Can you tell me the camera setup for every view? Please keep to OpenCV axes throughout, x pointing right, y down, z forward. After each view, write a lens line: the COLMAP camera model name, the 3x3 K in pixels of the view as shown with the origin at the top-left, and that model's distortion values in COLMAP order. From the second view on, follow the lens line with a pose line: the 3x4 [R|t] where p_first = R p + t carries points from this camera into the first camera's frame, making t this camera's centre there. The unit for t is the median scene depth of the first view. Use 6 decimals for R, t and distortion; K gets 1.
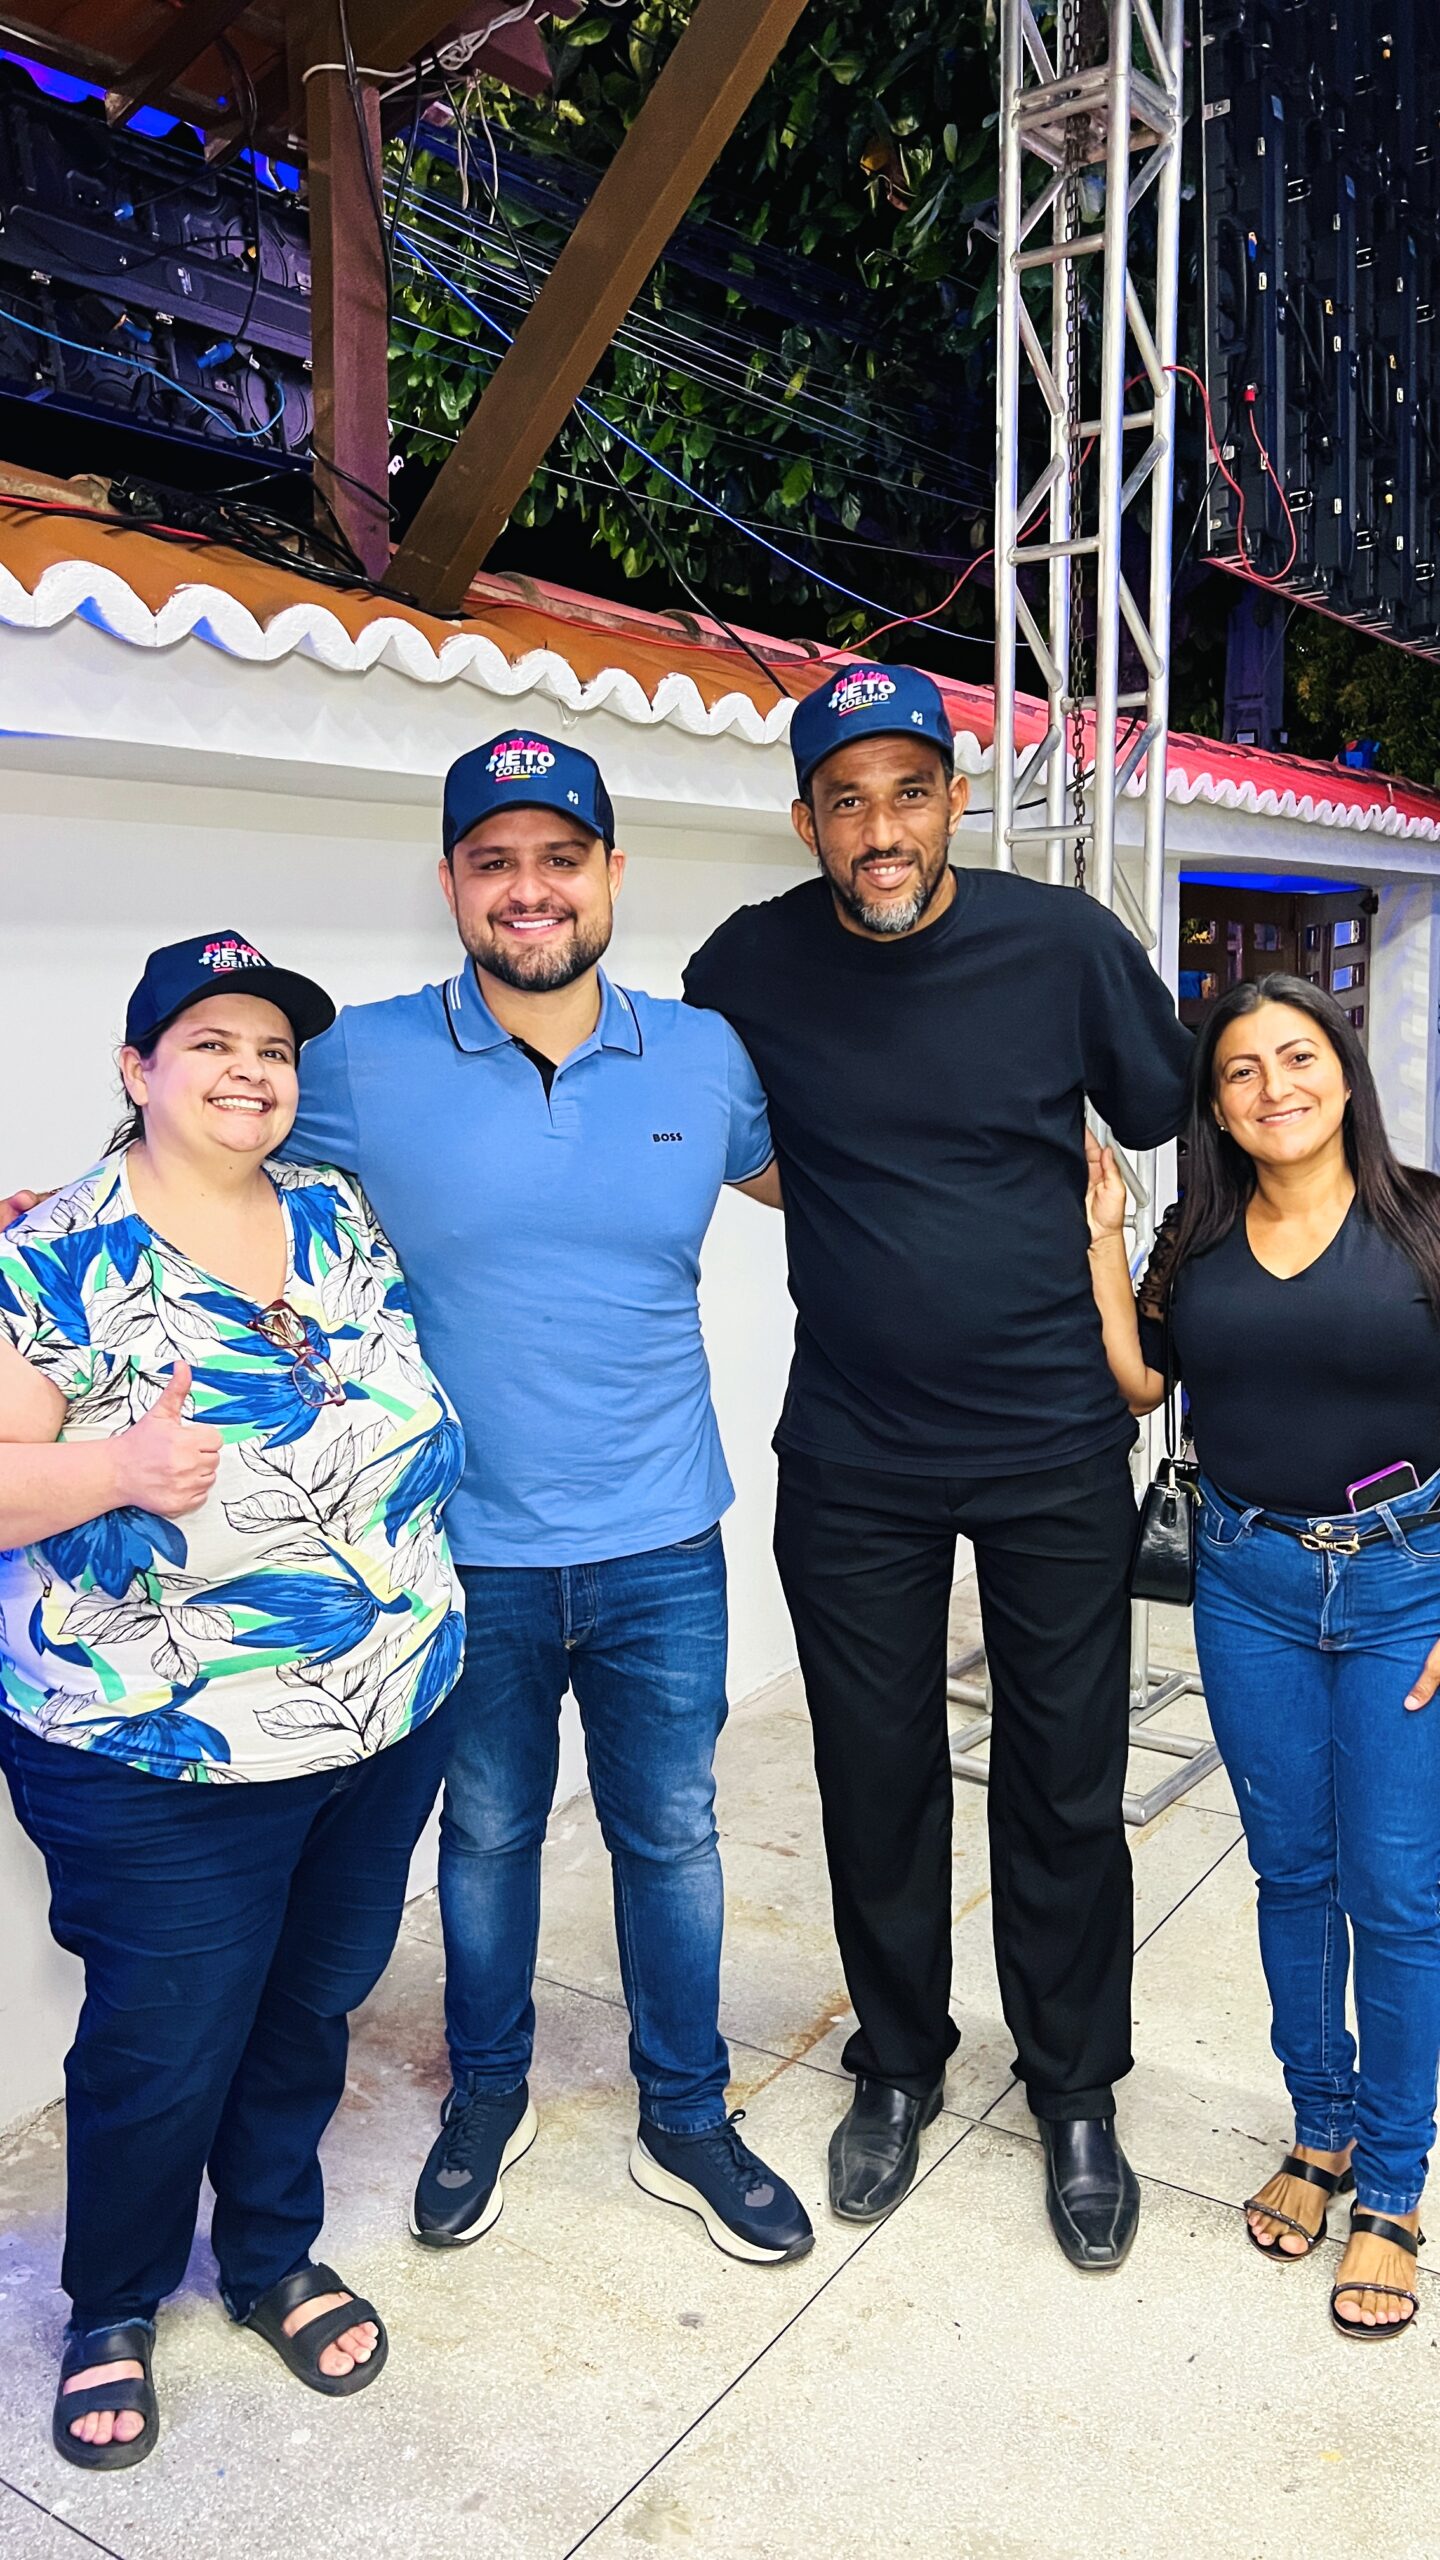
lens RADIAL K [[1892.0, 0, 692.2], [0, 1892.0, 1288.7], [0, 0, 1]] dist [0.009797, -0.008015]
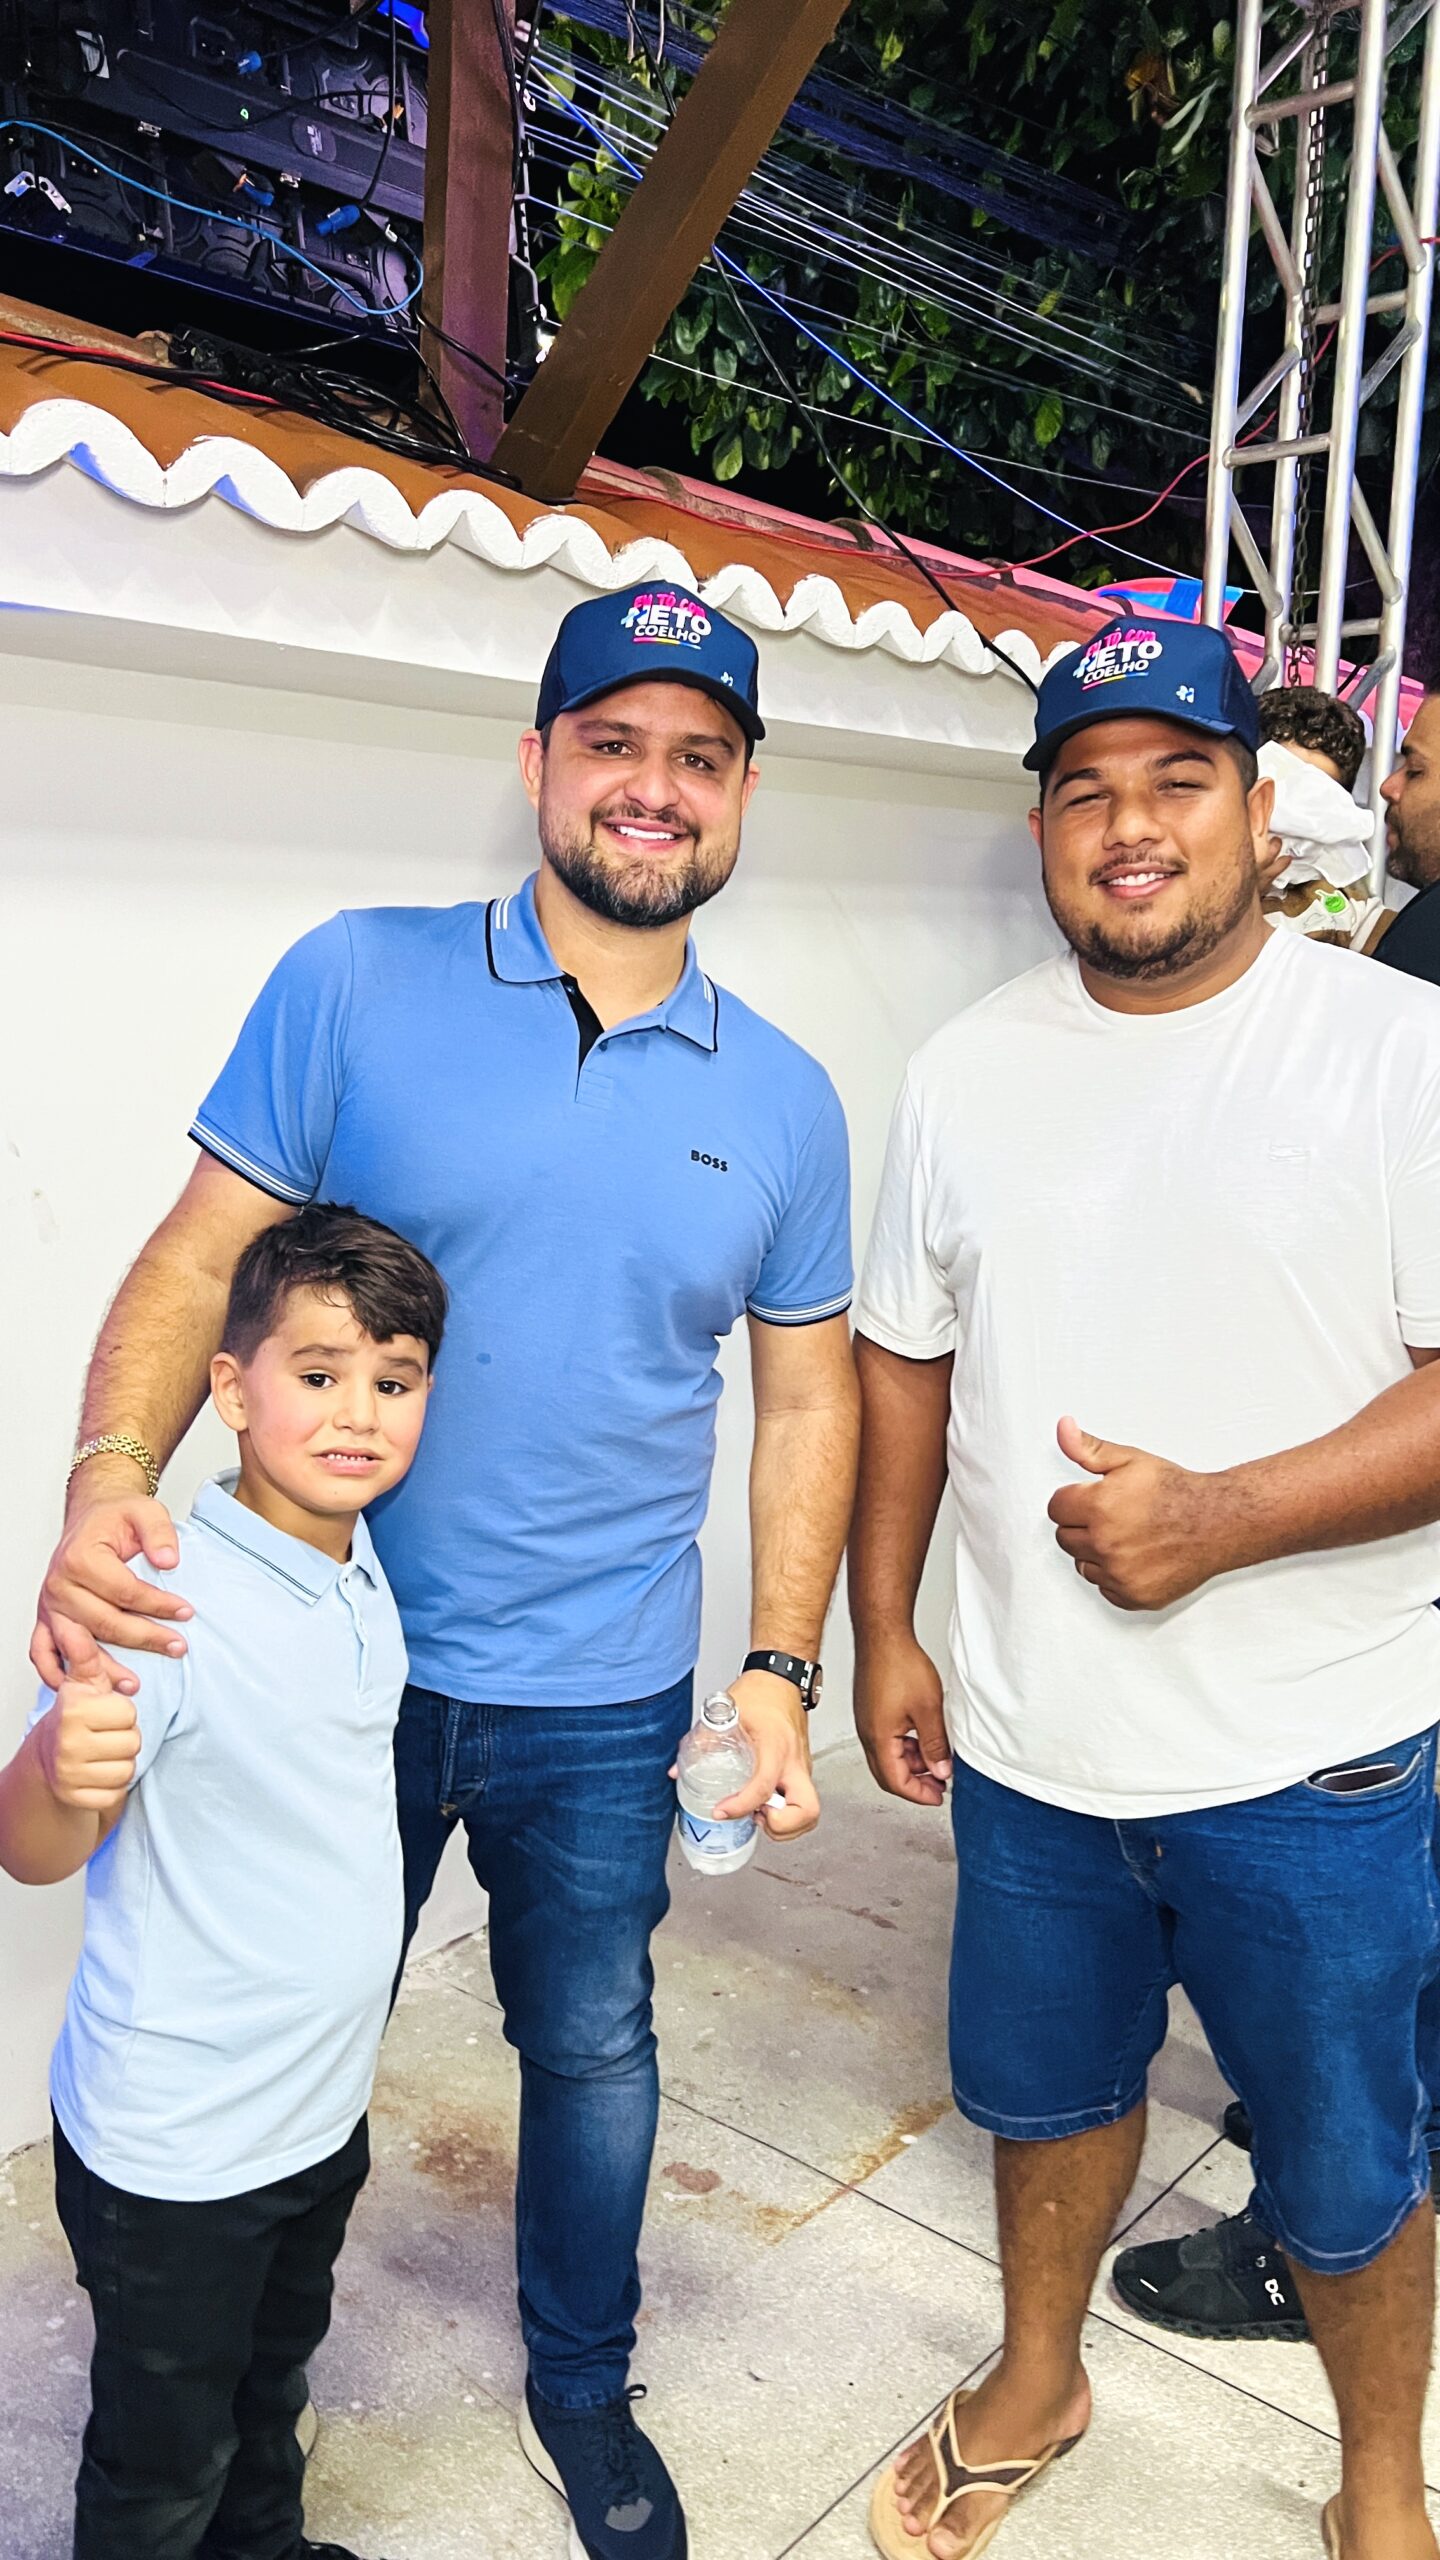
lens RADIAL K [[1925.3, 0, 710.7], [0, 1925.3, 1251.4], [0, 0, 1]] dist [0.009118, -0.003684]
pose [[0.993083, 0.056366, -0.103005, 0.046802], [-0.056609, 0.998396, 0.000558, -0.010375], [0.102871, 0.005276, 0.994681, 0.101521]]
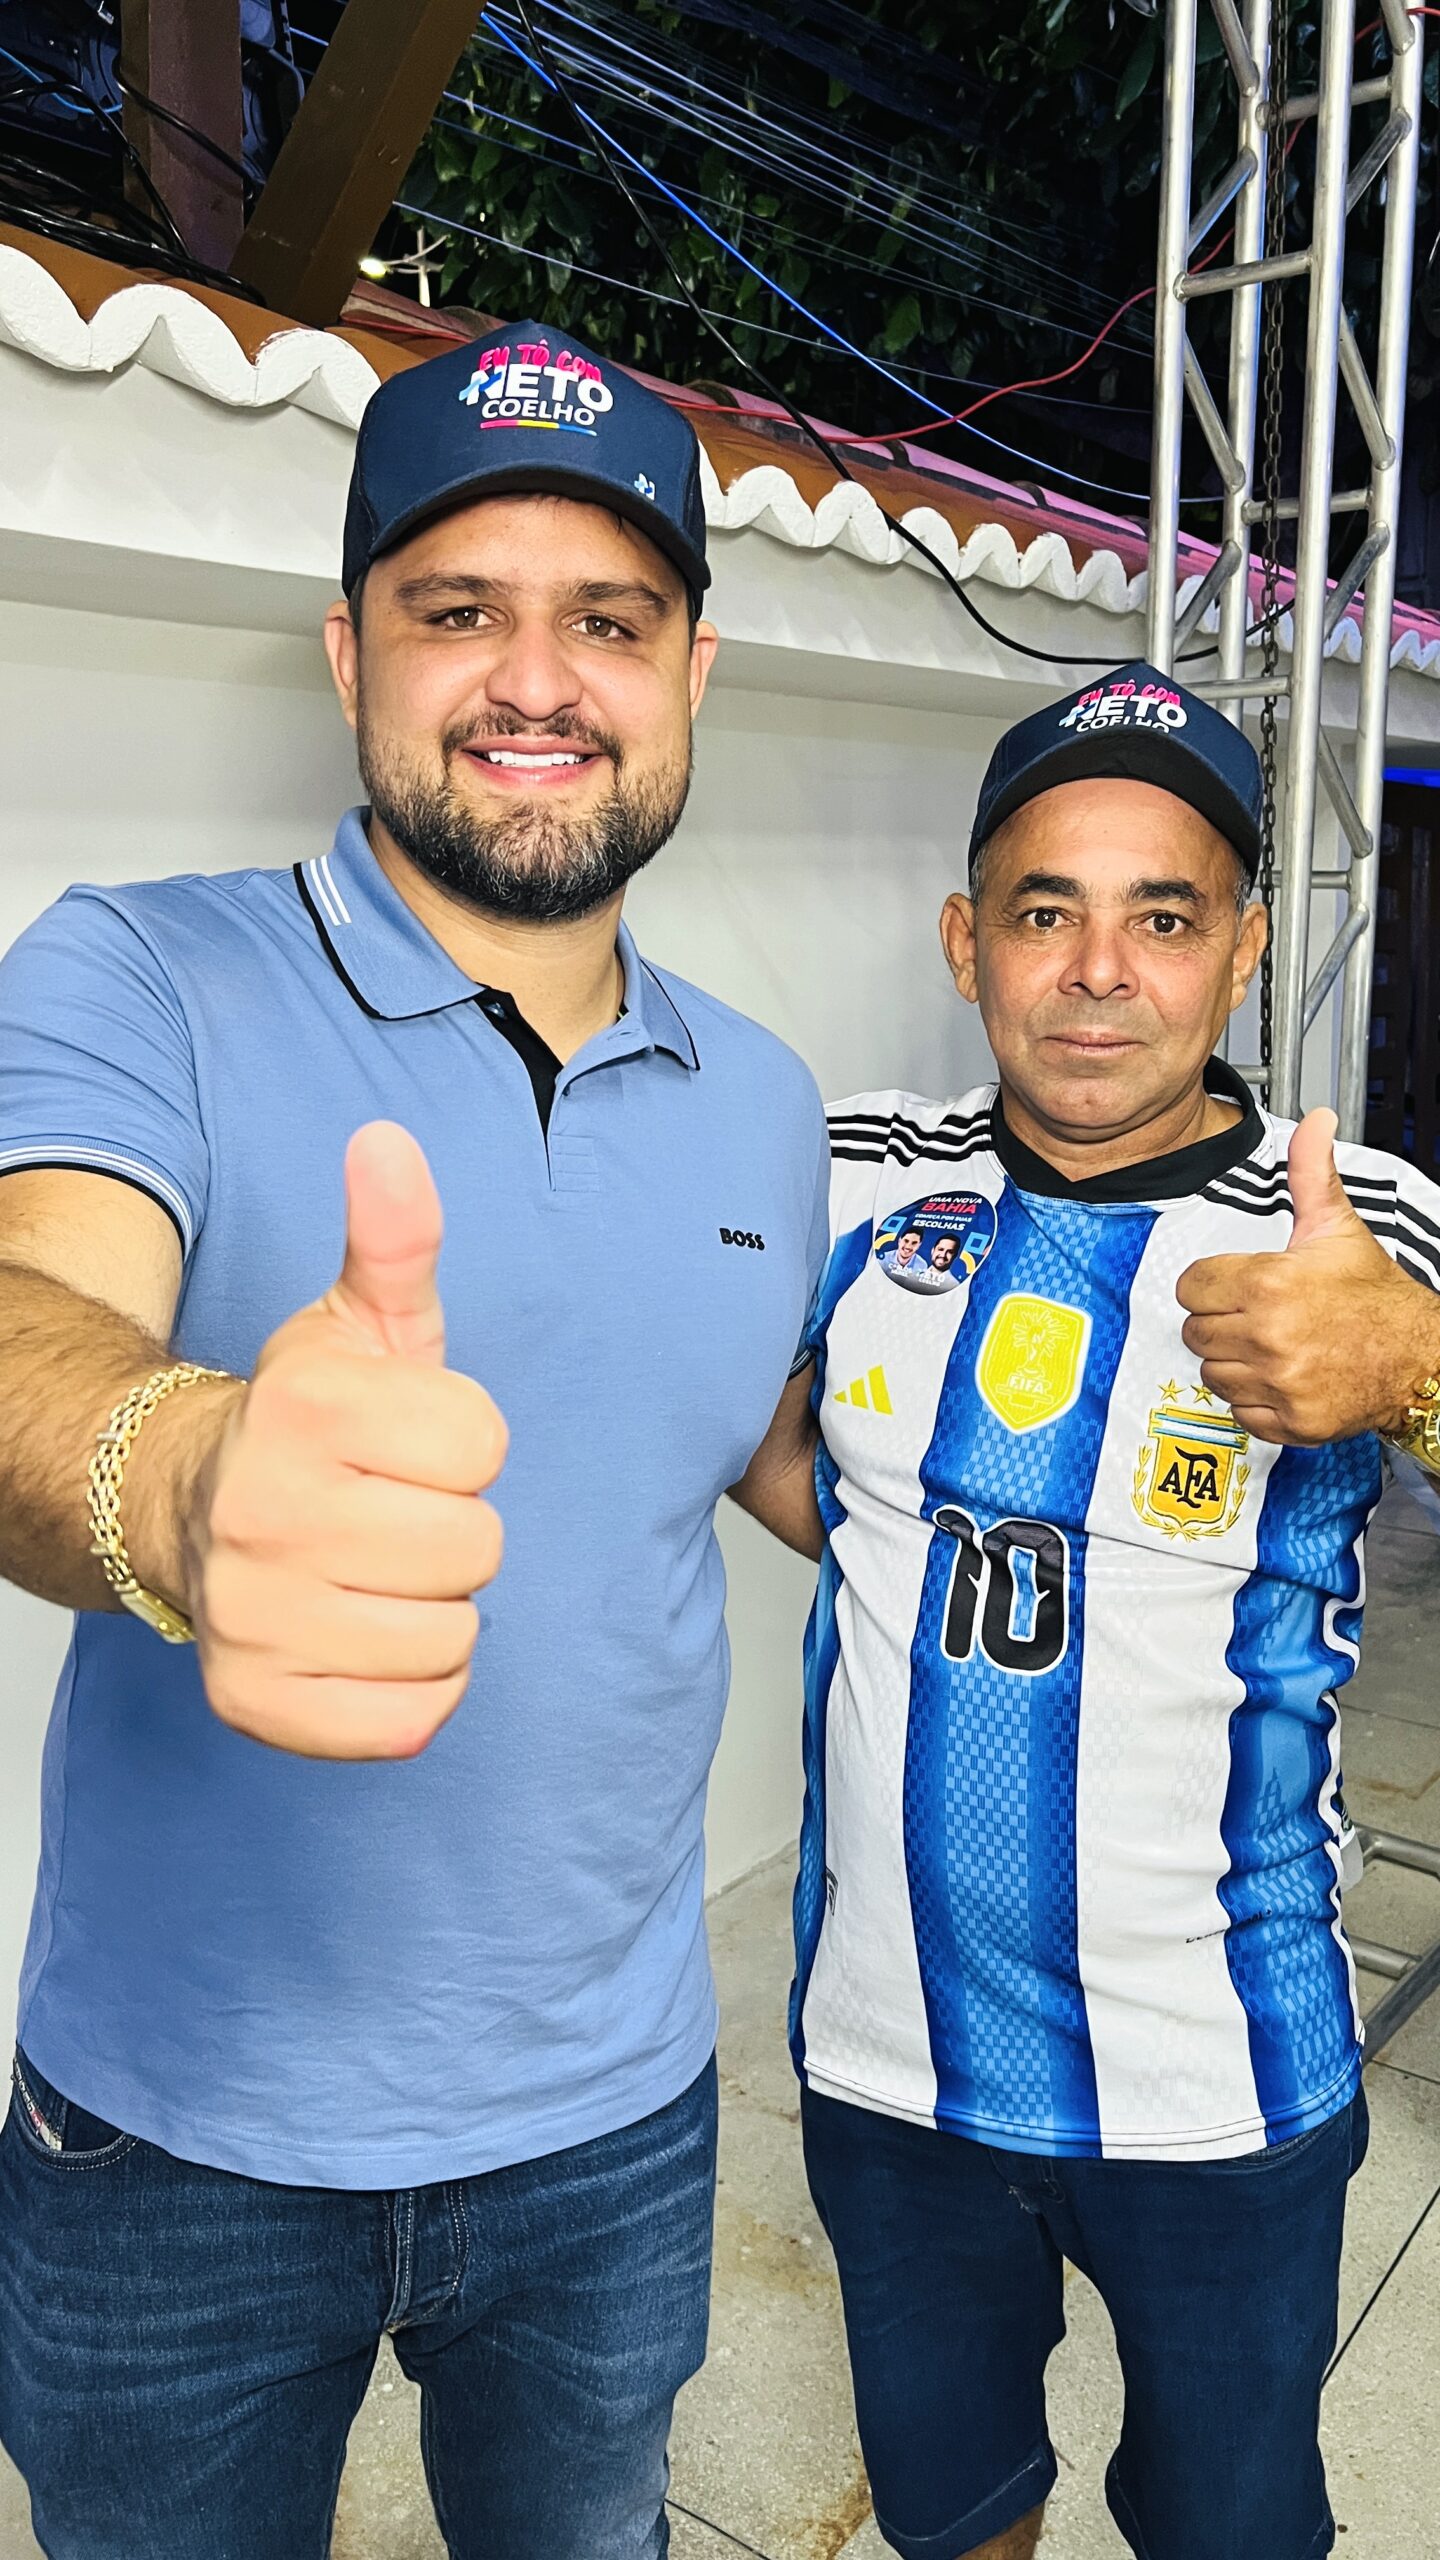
lens RADIAL K [[1962.1, 0, 722.9], [0, 1962.1, 1252.2], [0, 0, 1]] dist [0.006235, -0.005083]
pose [[0.999269, 0.016111, -0.034660, 0.033350], [-0.015361, 0.999645, 0.021786, -0.048451], [0.034999, -0.021237, 0.999162, 0.280896]]
